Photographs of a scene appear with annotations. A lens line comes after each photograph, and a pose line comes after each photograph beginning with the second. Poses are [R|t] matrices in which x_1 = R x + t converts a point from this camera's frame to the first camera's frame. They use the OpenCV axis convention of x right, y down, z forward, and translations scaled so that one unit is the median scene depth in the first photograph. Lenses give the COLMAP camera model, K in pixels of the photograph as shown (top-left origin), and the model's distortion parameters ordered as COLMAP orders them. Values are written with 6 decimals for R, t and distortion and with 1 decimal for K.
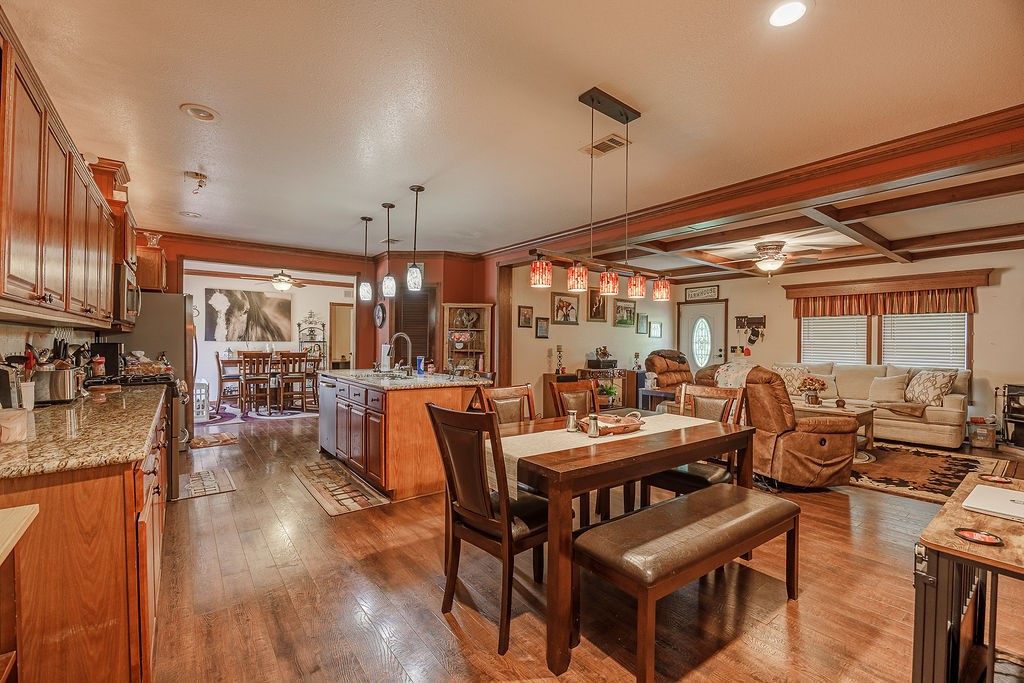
lens RADIAL K [[444.9, 0, 514.4], [0, 444.9, 344.3], [0, 0, 1]] dist [-0.018566, 0.001253]
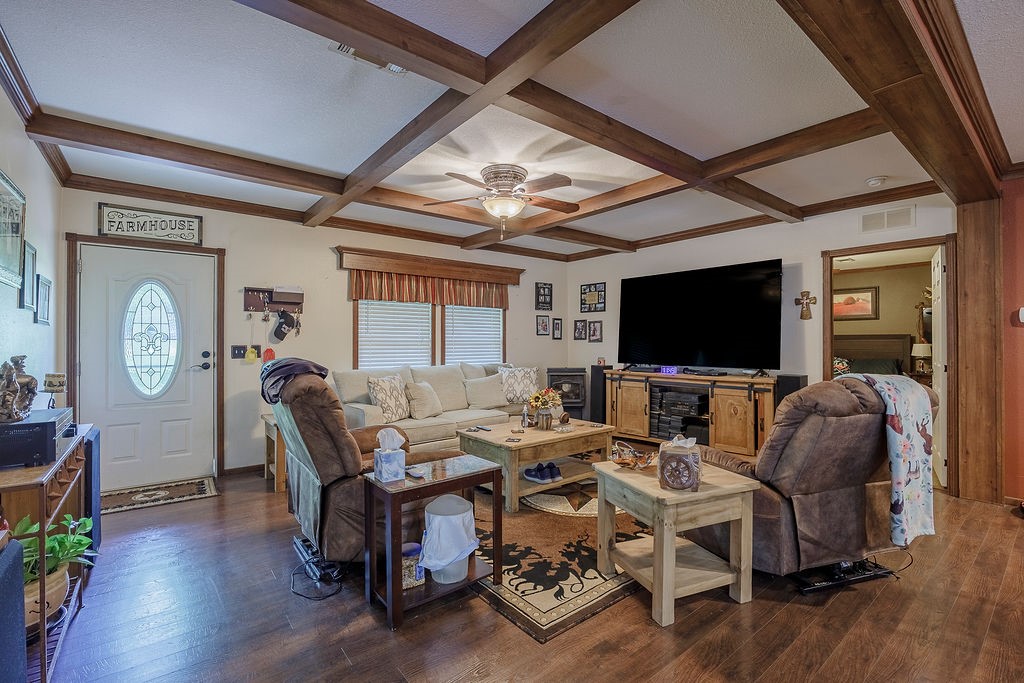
lens RADIAL K [[444.9, 0, 516.5], [0, 444.9, 338.1], [0, 0, 1]] dist [-0.018566, 0.001253]
pose [[-0.016761, -0.002785, 0.999856, -0.024214], [0.005628, 0.999980, 0.002879, -0.004494], [-0.999844, 0.005675, -0.016745, 0.837983]]
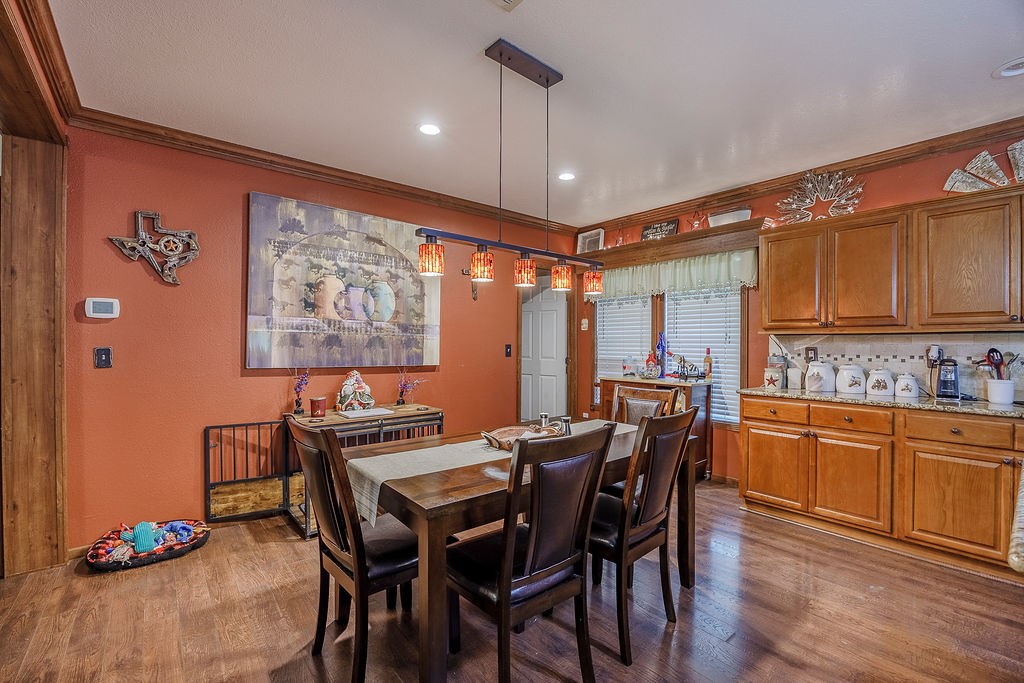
lens RADIAL K [[444.9, 0, 513.3], [0, 444.9, 345.3], [0, 0, 1]] dist [-0.018566, 0.001253]
pose [[-0.999445, -0.012522, -0.030879, 0.092681], [-0.012837, 0.999868, 0.010004, -0.001705], [0.030750, 0.010395, -0.999473, 0.661045]]
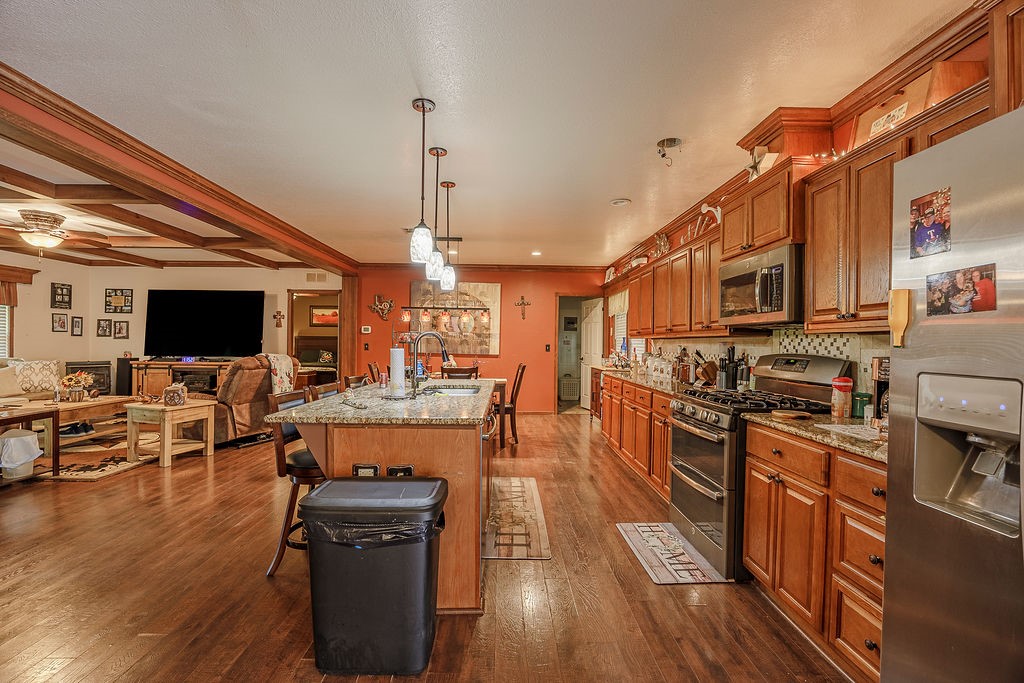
lens RADIAL K [[444.9, 0, 501.2], [0, 444.9, 344.0], [0, 0, 1]] dist [-0.018566, 0.001253]
pose [[-0.792422, -0.020796, 0.609619, -0.507004], [-0.016598, 0.999784, 0.012530, -0.009318], [-0.609748, -0.000189, -0.792596, 0.945816]]
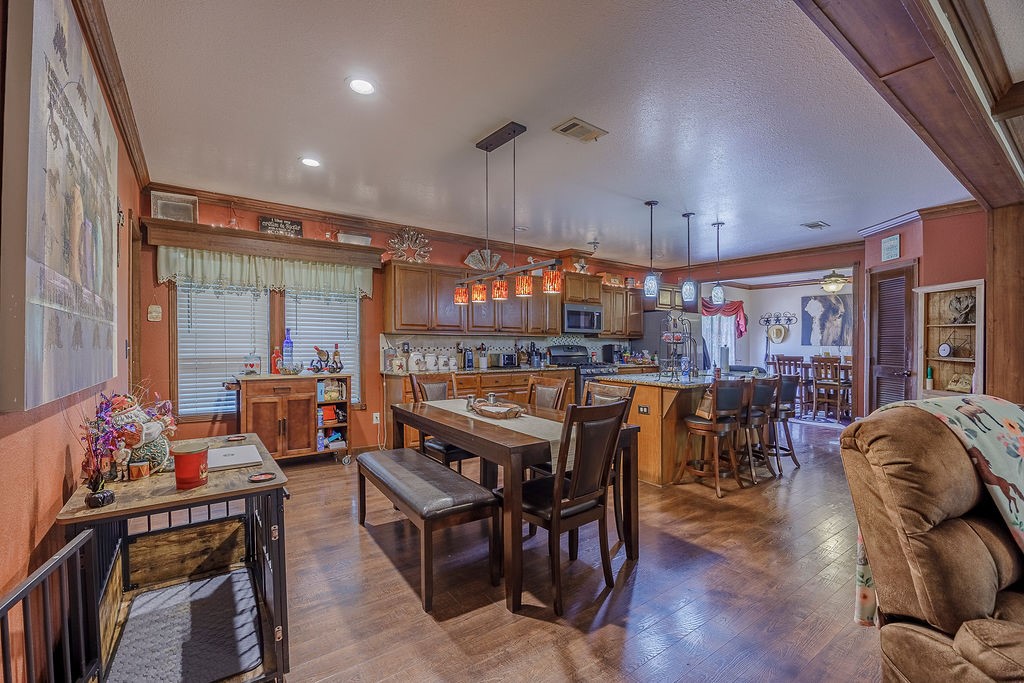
lens RADIAL K [[444.9, 0, 516.1], [0, 444.9, 347.8], [0, 0, 1]] dist [-0.018566, 0.001253]
pose [[-0.023946, 0.005359, -0.999699, 0.494328], [-0.013980, 0.999886, 0.005695, 0.002960], [0.999615, 0.014113, -0.023869, 0.384772]]
